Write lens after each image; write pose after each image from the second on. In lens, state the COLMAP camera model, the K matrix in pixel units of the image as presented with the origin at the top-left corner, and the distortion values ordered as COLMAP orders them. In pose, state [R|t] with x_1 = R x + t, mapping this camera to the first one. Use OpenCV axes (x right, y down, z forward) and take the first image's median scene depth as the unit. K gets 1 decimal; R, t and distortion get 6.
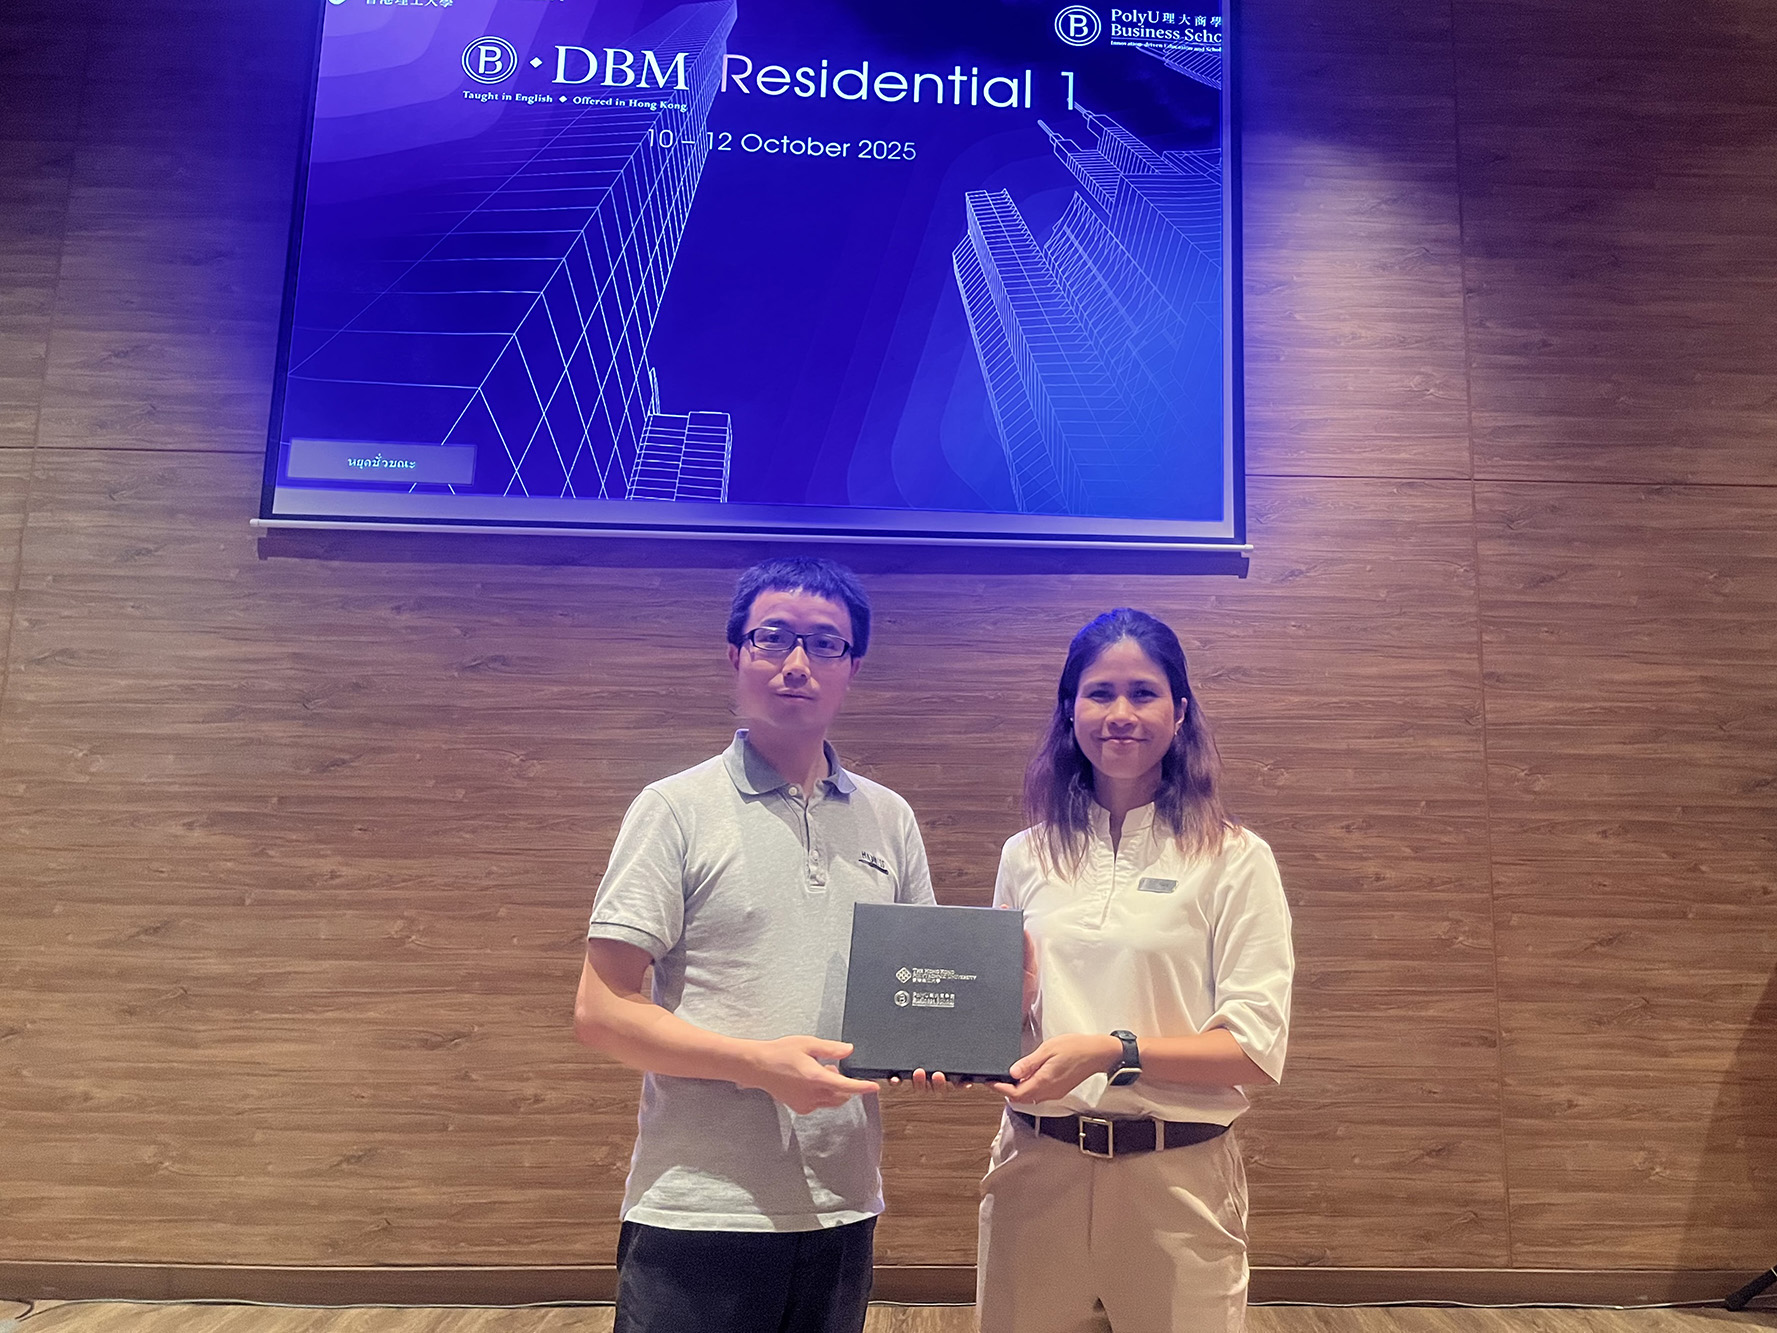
lens RADIAL K [[1554.8, 0, 1010.1], [0, 1554.8, 563.0], [0, 0, 1]] dist [0.068950, -0.094523]
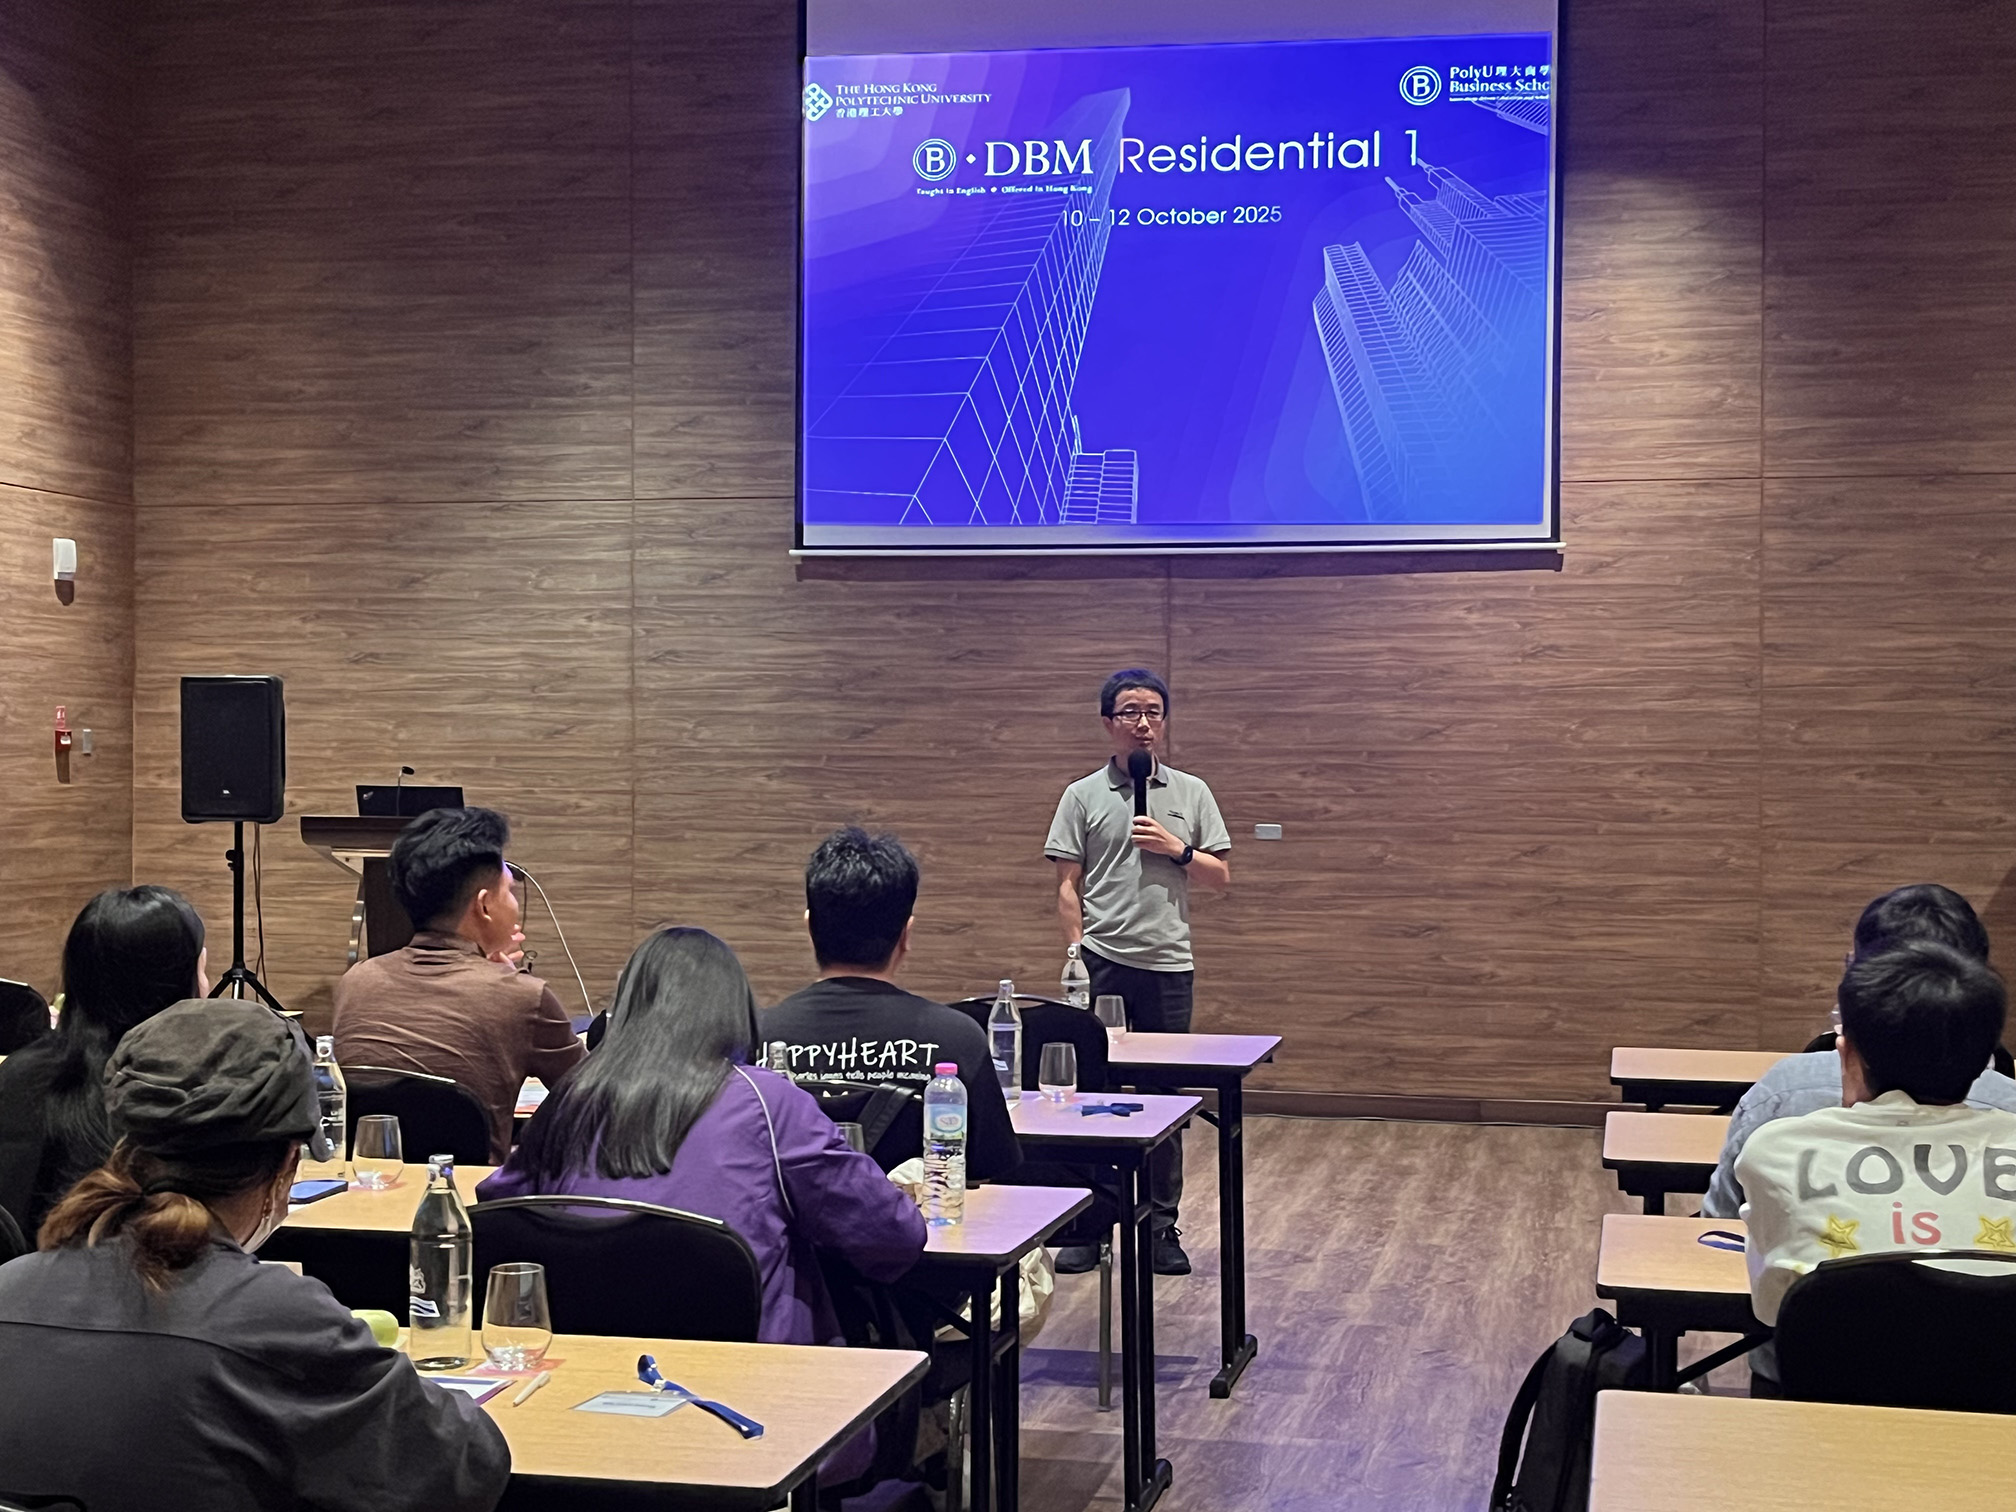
lens RADIAL K [[2782.5, 0, 1016.2], [0, 2782.5, 783.1], [0, 0, 1]] dist [0.158148, -0.546529]
pose [[0.965395, -0.005652, -0.260730, 0.307836], [0.056606, 0.980472, 0.188337, -0.260502], [0.254574, -0.196579, 0.946863, -1.190994]]
